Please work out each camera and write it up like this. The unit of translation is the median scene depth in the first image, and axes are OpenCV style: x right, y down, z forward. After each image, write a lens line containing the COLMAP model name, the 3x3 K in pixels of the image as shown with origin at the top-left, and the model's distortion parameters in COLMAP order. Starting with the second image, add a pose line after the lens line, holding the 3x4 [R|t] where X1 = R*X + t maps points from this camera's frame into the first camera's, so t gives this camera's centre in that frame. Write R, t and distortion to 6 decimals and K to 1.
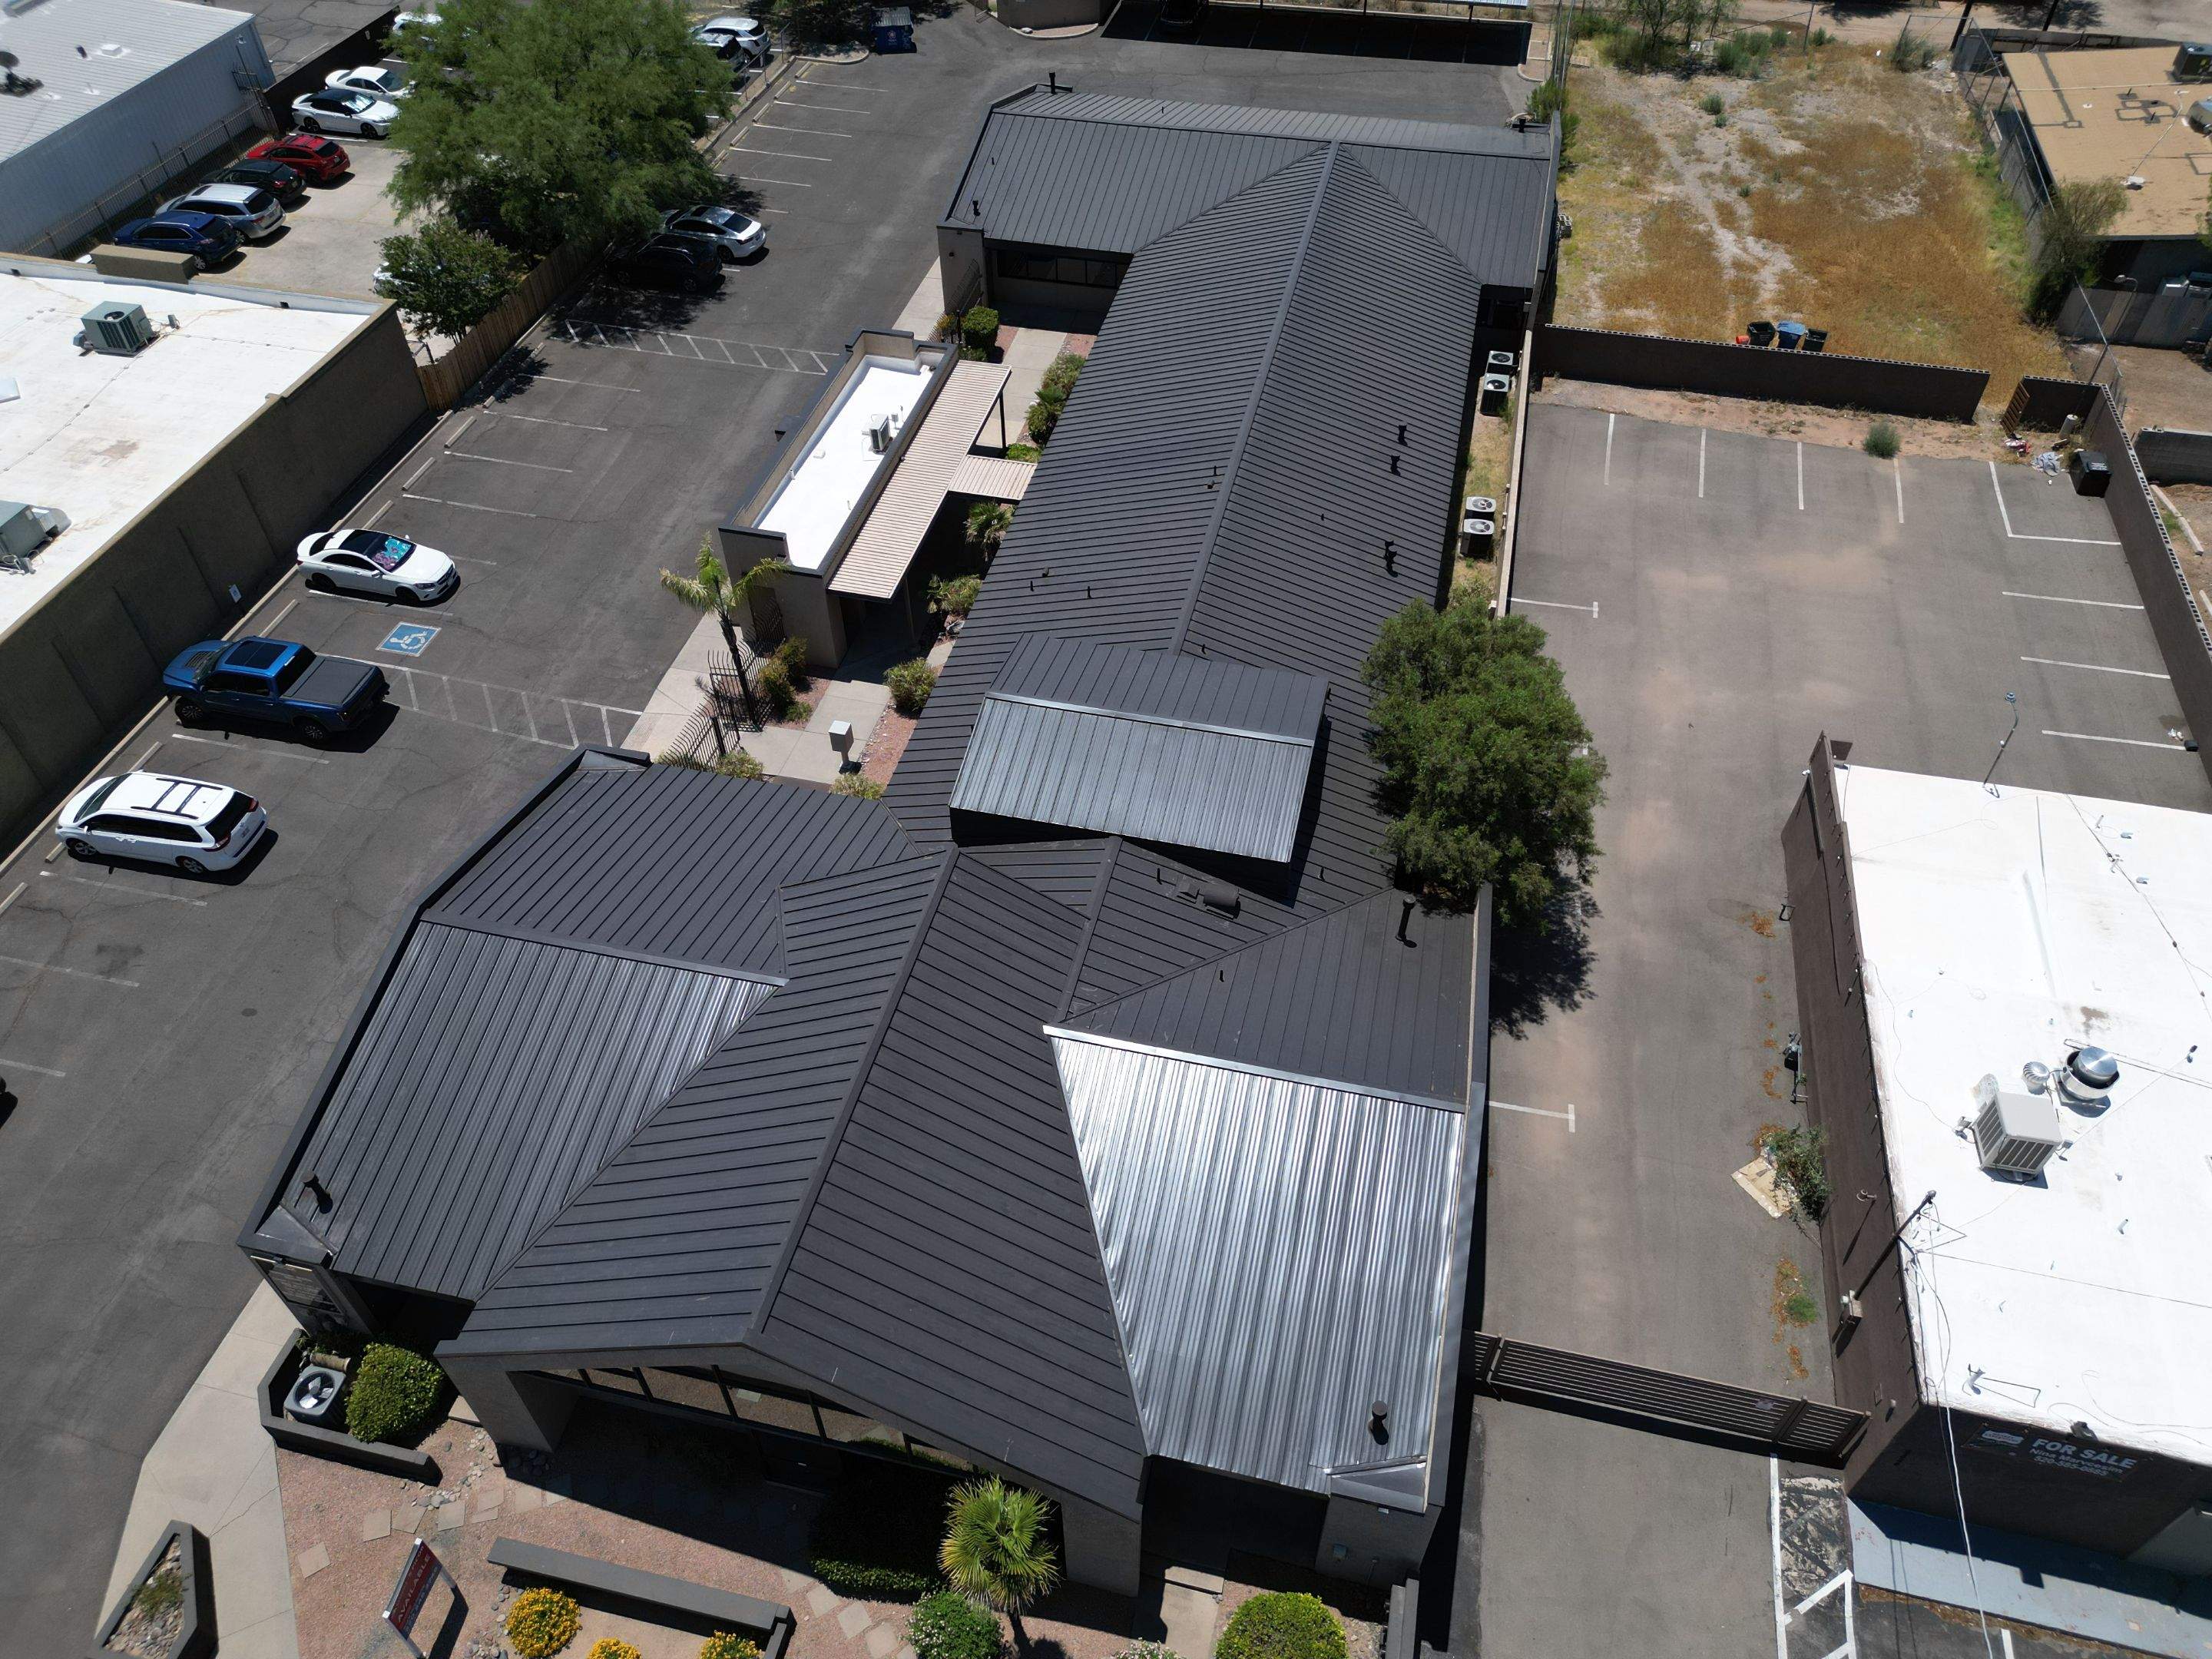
lens RADIAL K [[1553.4, 0, 1099.9], [0, 1553.4, 823.9], [0, 0, 1]] dist [0.046723, -0.033406]
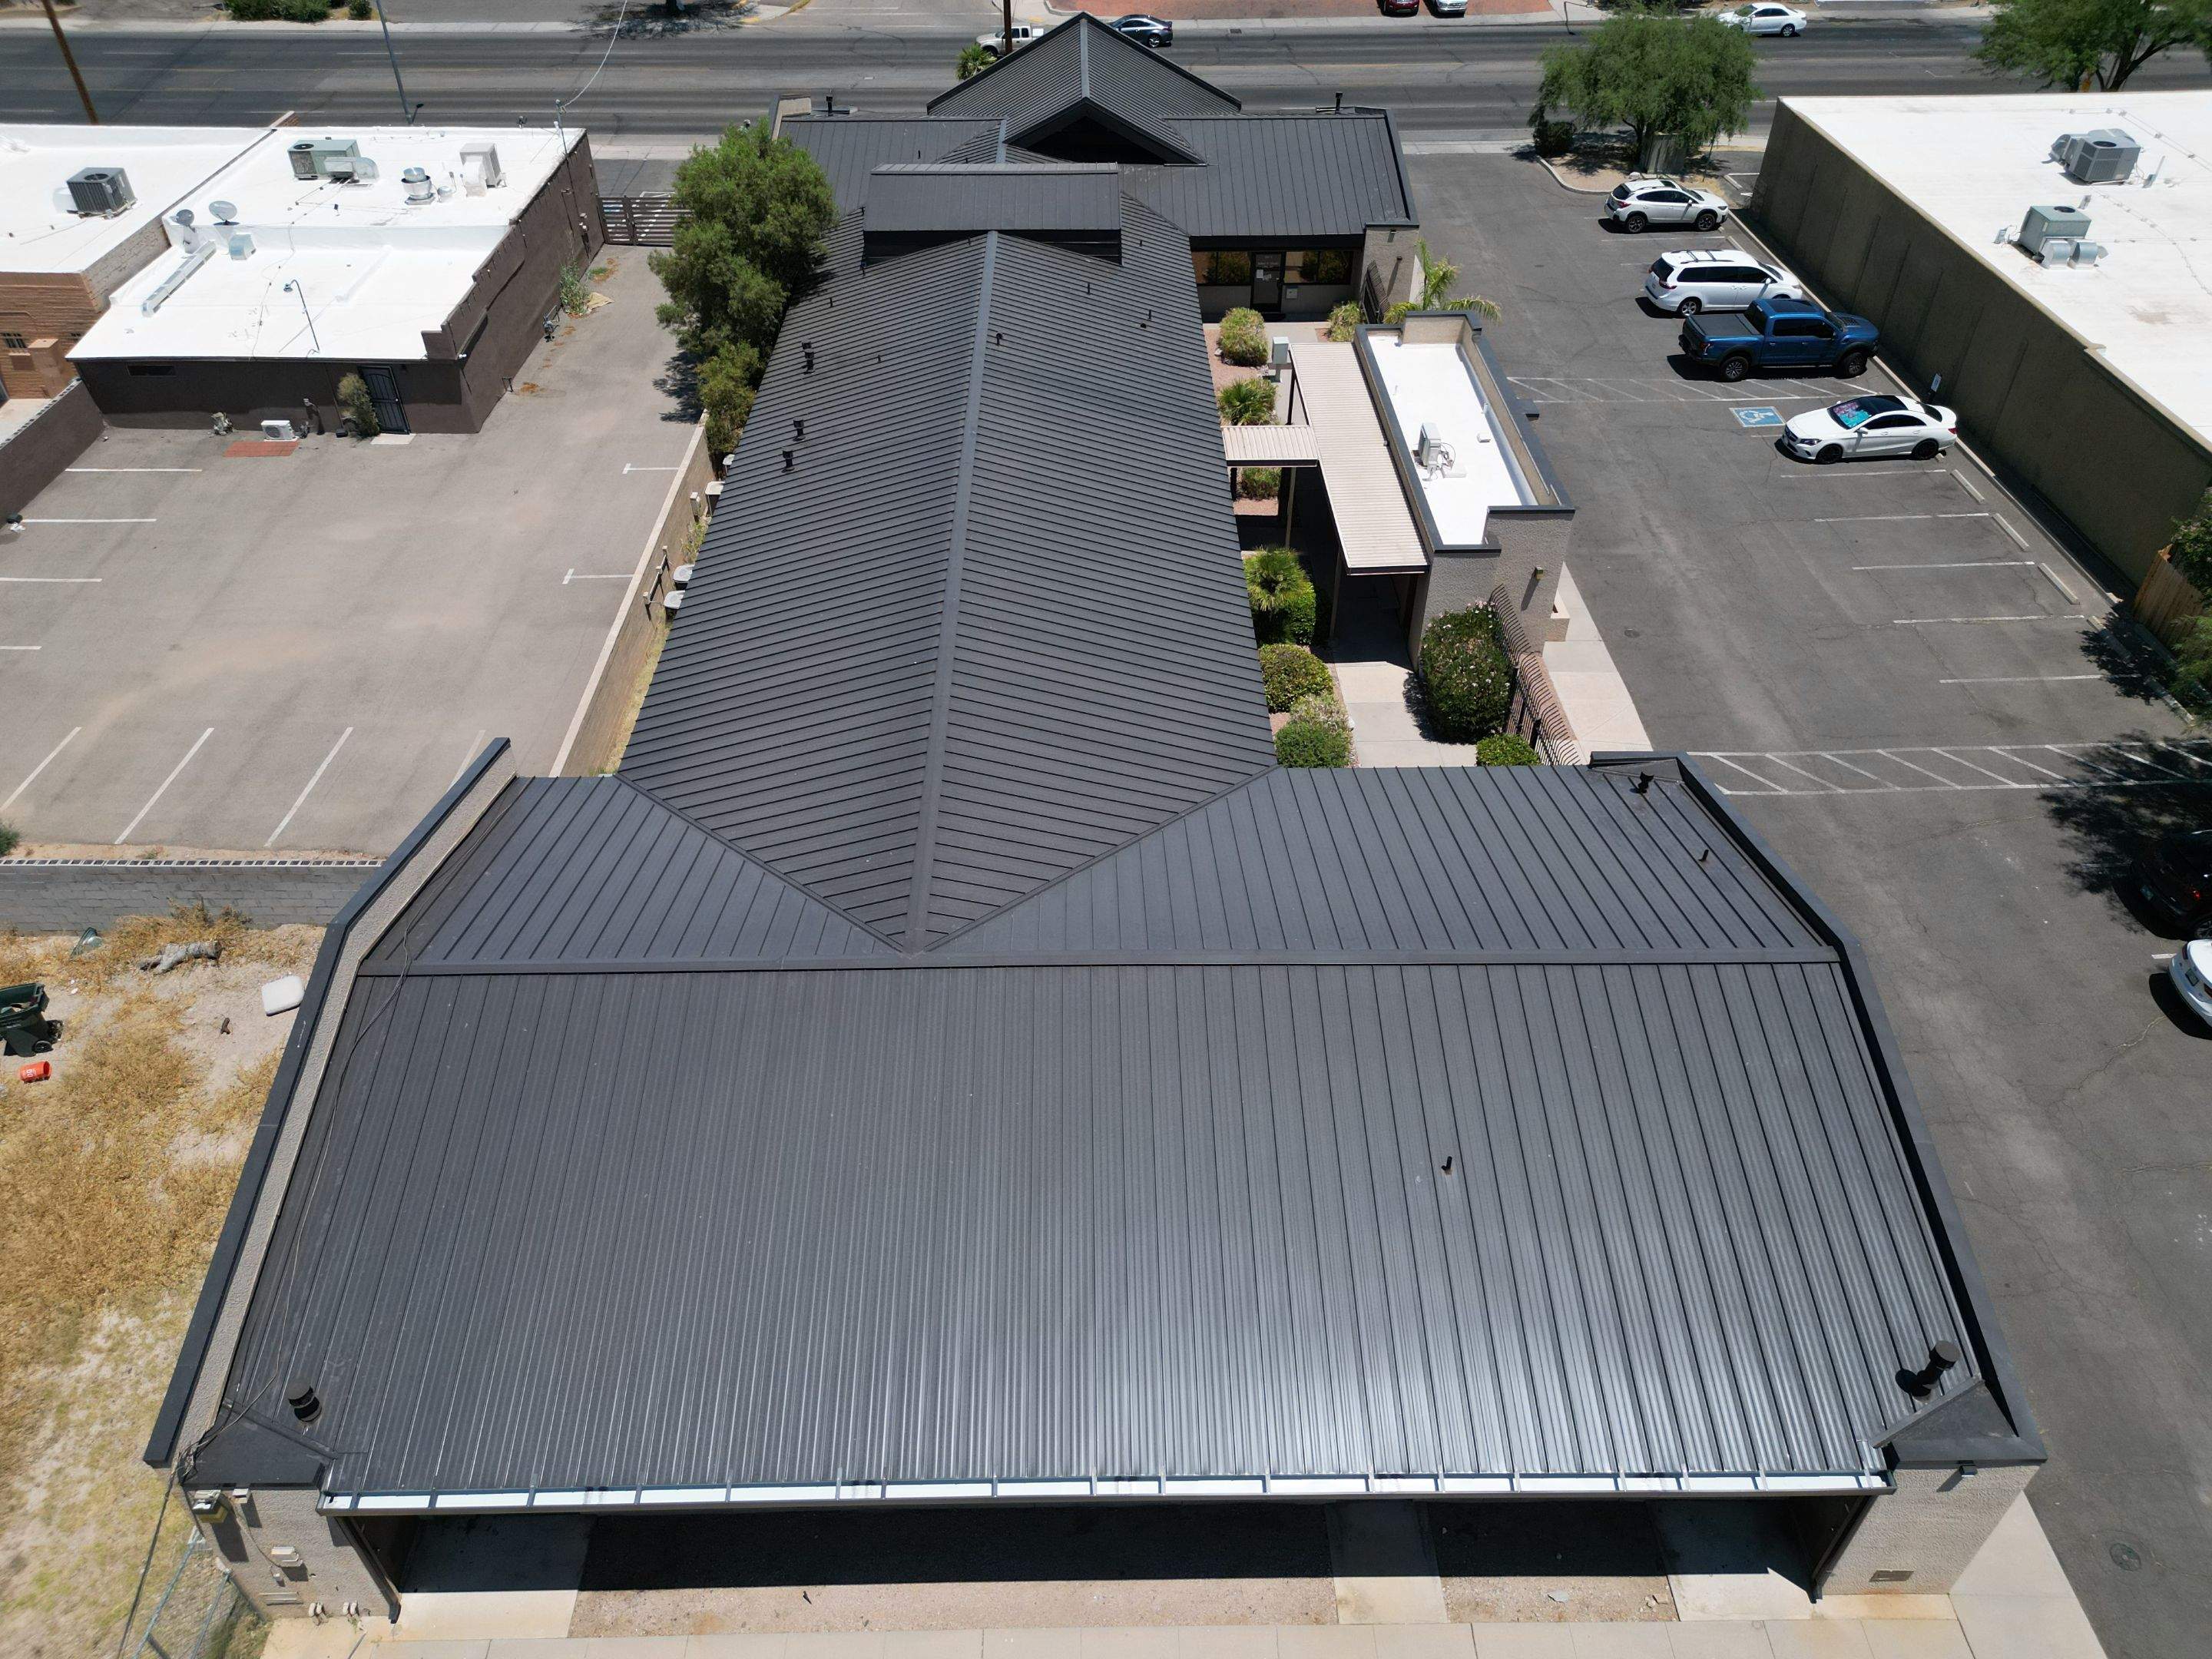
lens RADIAL K [[1553.4, 0, 1099.0], [0, 1553.4, 822.0], [0, 0, 1]] dist [0.046723, -0.033406]
pose [[-0.969944, 0.161423, -0.182075, 0.213133], [-0.167432, 0.100208, 0.980778, -1.036675], [0.176565, 0.981785, -0.070169, 1.260086]]
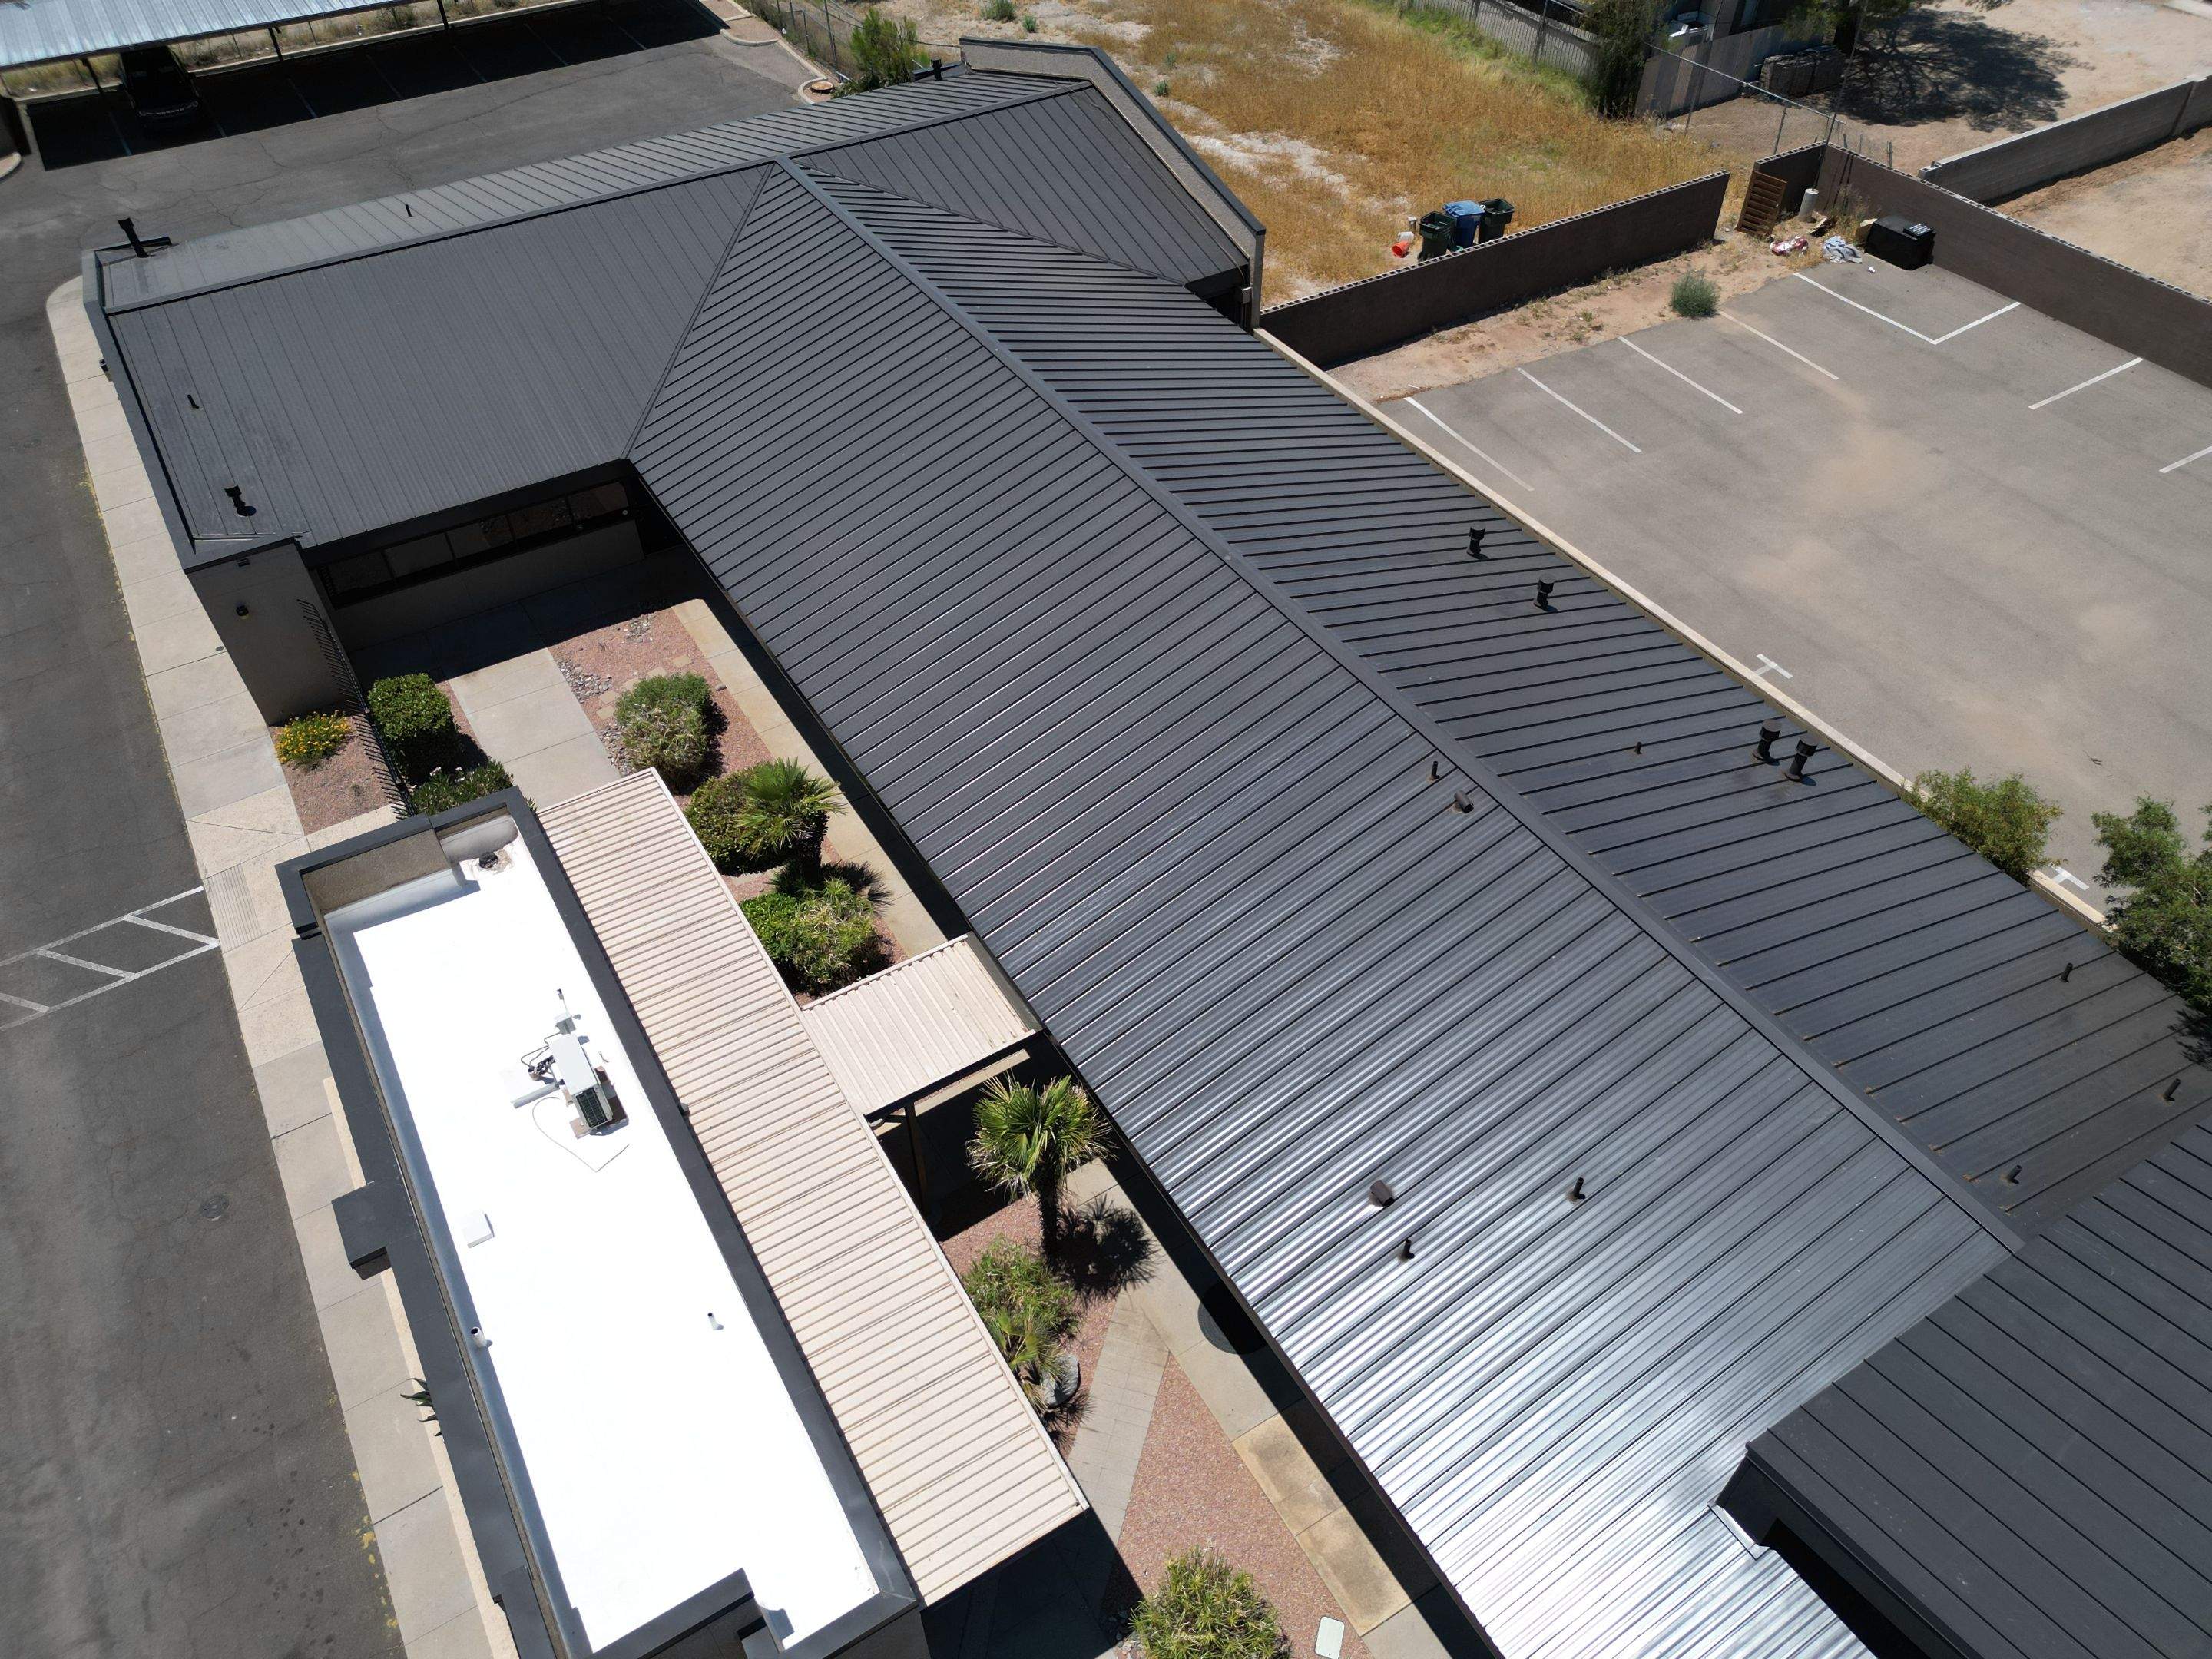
lens RADIAL K [[1553.4, 0, 1101.8], [0, 1553.4, 817.2], [0, 0, 1]] dist [0.046723, -0.033406]
pose [[0.715738, -0.492977, 0.494664, -0.215613], [0.504431, 0.854789, 0.122002, -0.300238], [-0.482978, 0.162202, 0.860478, 0.608170]]
